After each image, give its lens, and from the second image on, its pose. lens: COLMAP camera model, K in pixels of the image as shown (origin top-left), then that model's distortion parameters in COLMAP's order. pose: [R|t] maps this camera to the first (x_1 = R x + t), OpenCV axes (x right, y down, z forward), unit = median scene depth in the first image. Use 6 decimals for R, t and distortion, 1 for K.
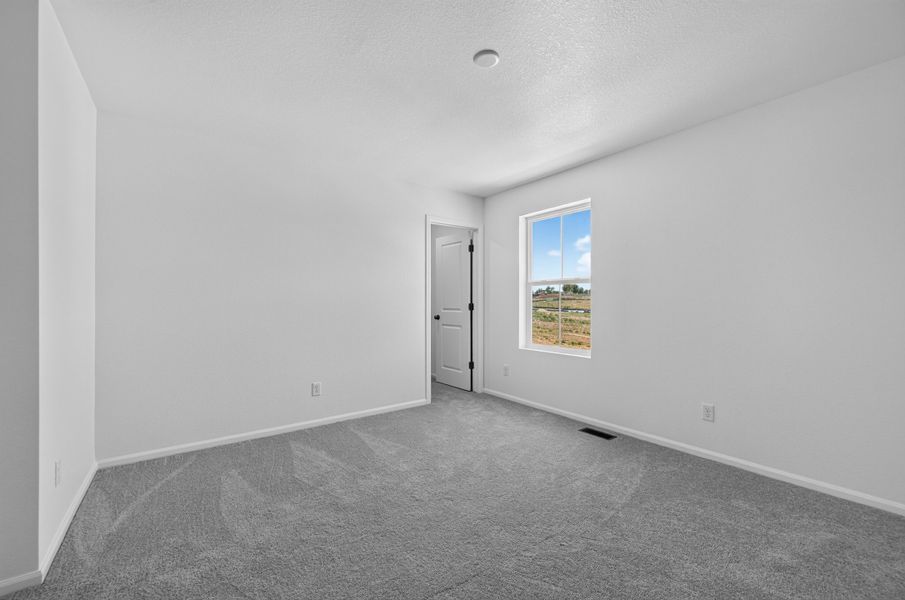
lens RADIAL K [[366.3, 0, 452.5], [0, 366.3, 300.0], [0, 0, 1]] dist [0.000780, 0.000010]
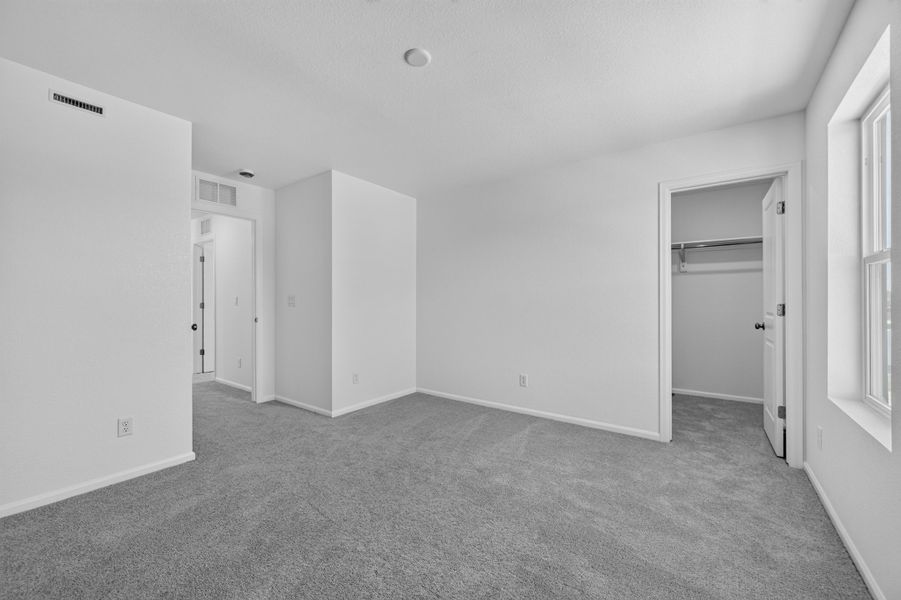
lens RADIAL K [[357.0, 0, 451.6], [0, 357.0, 304.8], [0, 0, 1]] dist [-0.002708, -0.000258]
pose [[0.282505, 0.001967, -0.959264, 0.523211], [0.002350, 0.999993, 0.002742, 0.009376], [0.959263, -0.003029, 0.282499, 0.418330]]
